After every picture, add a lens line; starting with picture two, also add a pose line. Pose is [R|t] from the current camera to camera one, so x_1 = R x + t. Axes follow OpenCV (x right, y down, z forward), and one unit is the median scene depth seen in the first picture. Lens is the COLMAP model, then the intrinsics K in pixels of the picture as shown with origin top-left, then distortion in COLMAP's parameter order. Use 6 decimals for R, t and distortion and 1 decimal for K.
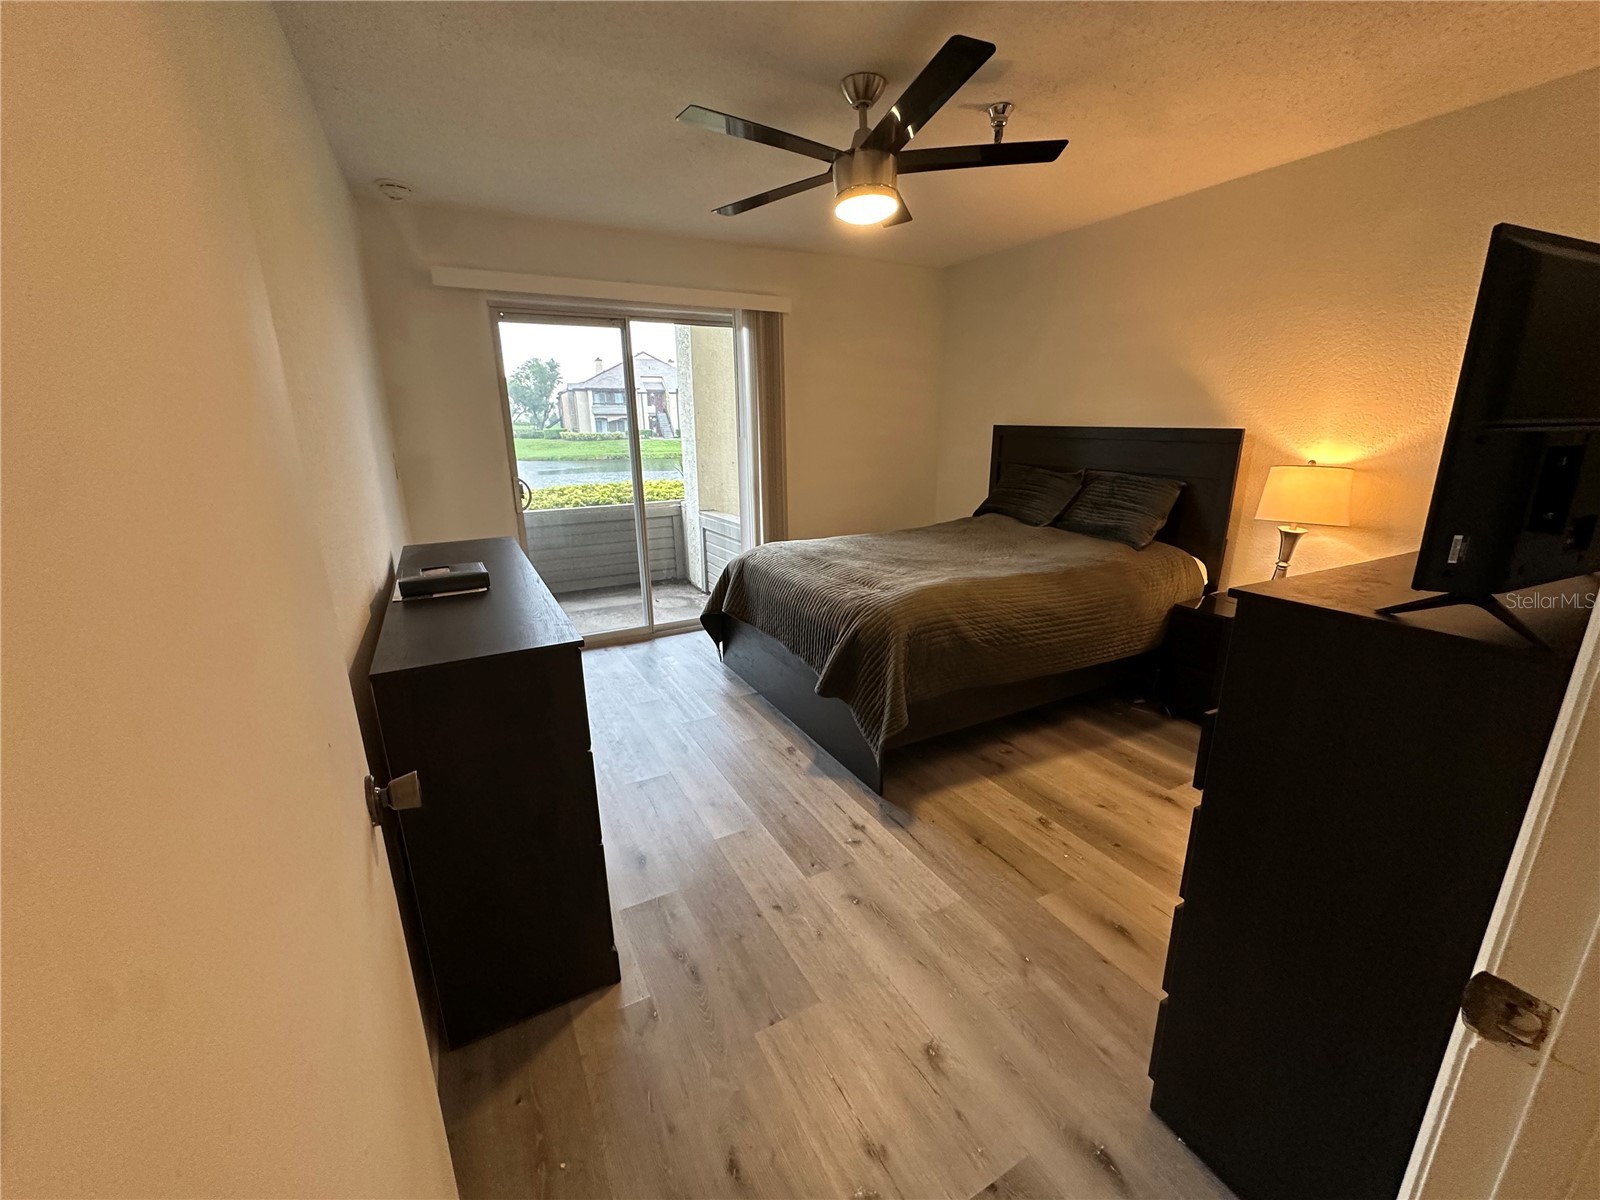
lens RADIAL K [[640.3, 0, 801.9], [0, 640.3, 597.9], [0, 0, 1]] dist [0.000973, 0.000087]
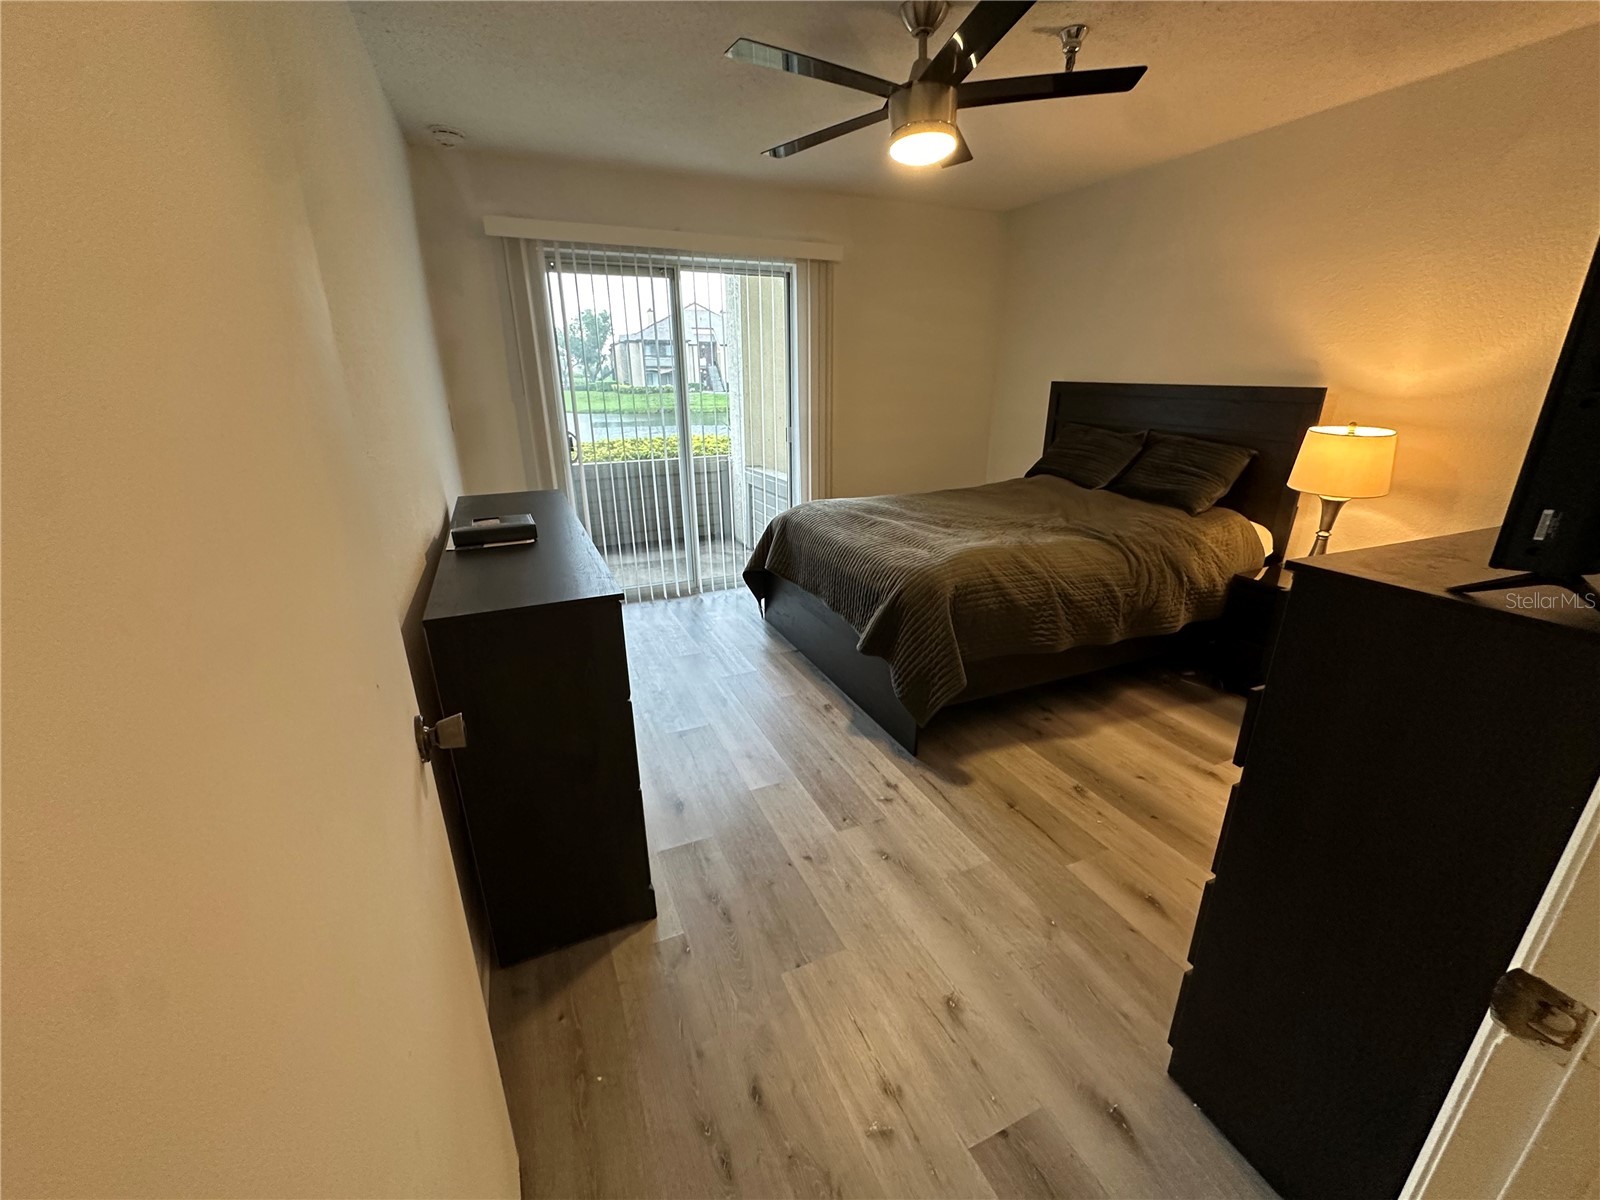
lens RADIAL K [[641.3, 0, 803.3], [0, 641.3, 597.7], [0, 0, 1]] dist [0.000625, 0.000434]
pose [[0.997105, 0.031290, -0.069307, 0.012138], [-0.026721, 0.997468, 0.065902, -0.001874], [0.071193, -0.063859, 0.995416, 0.000024]]
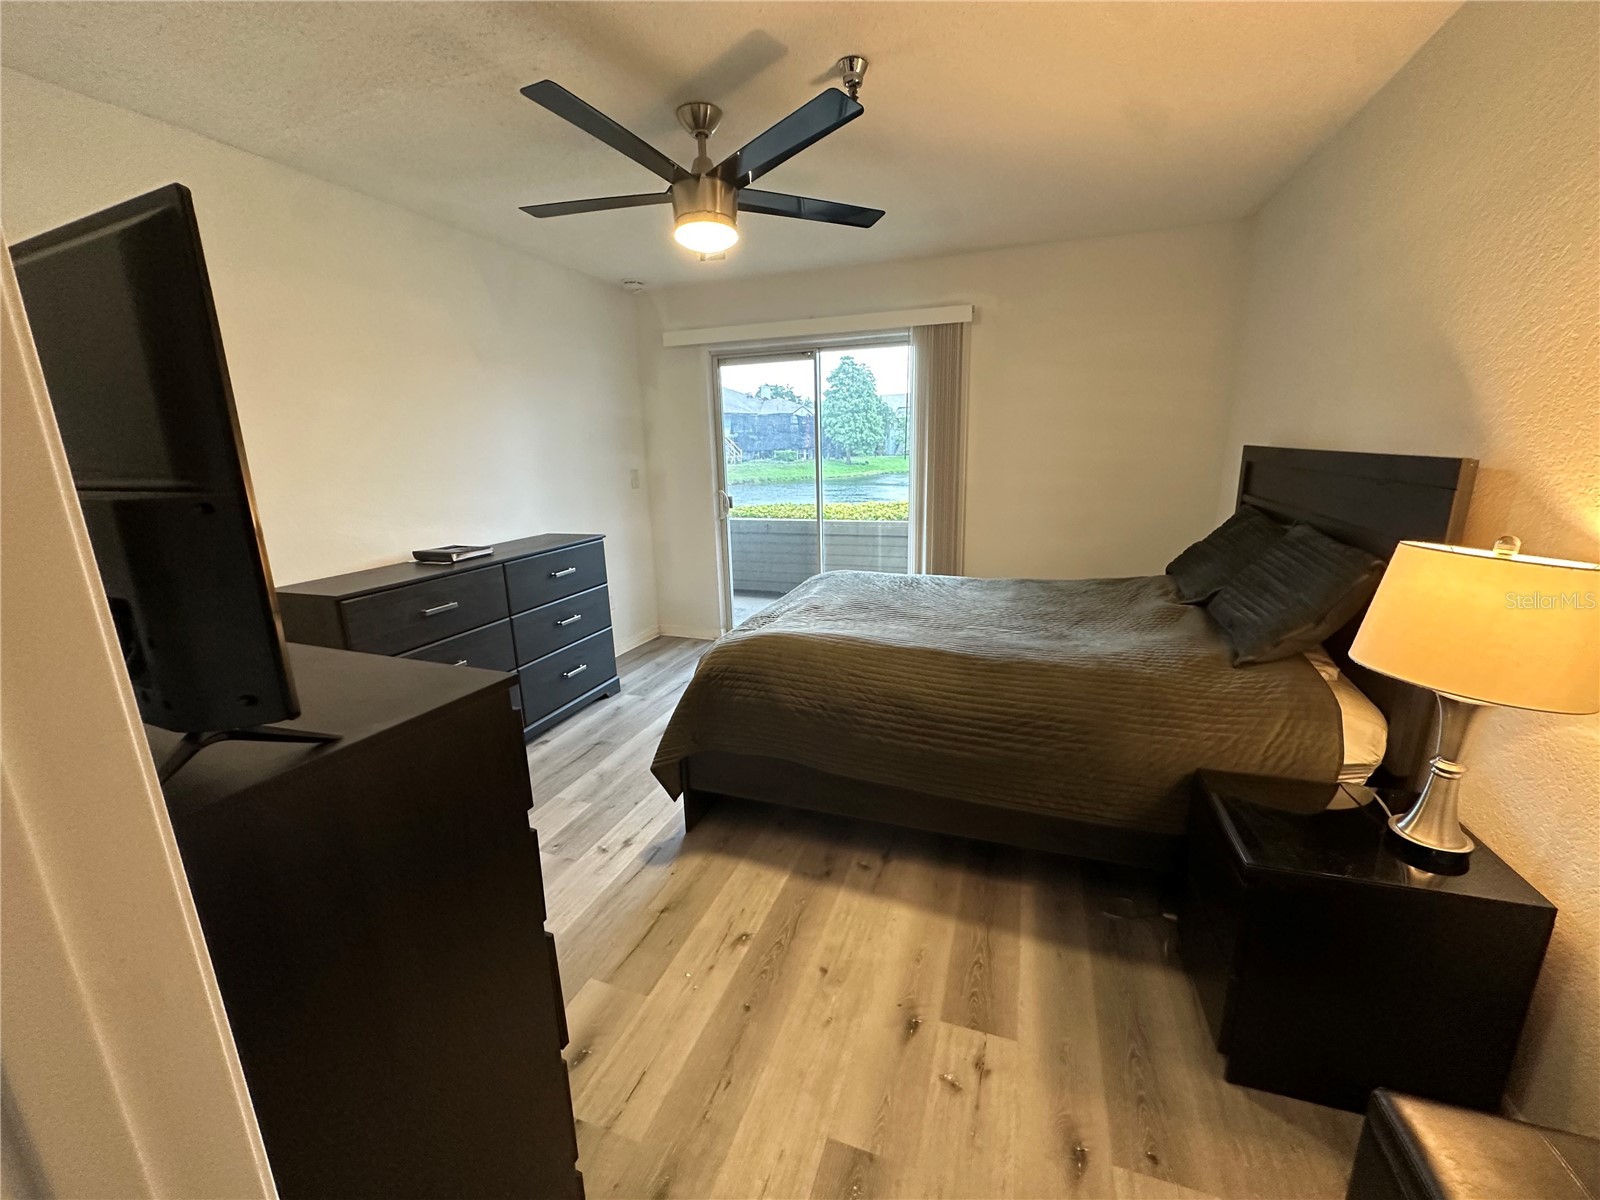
lens RADIAL K [[639.1, 0, 800.0], [0, 639.1, 600.0], [0, 0, 1]] dist [0.000686, 0.000110]
pose [[0.669068, 0.169923, -0.723515, 1.062365], [-0.182331, 0.981290, 0.061853, -0.155106], [0.720489, 0.090535, 0.687532, 0.512255]]
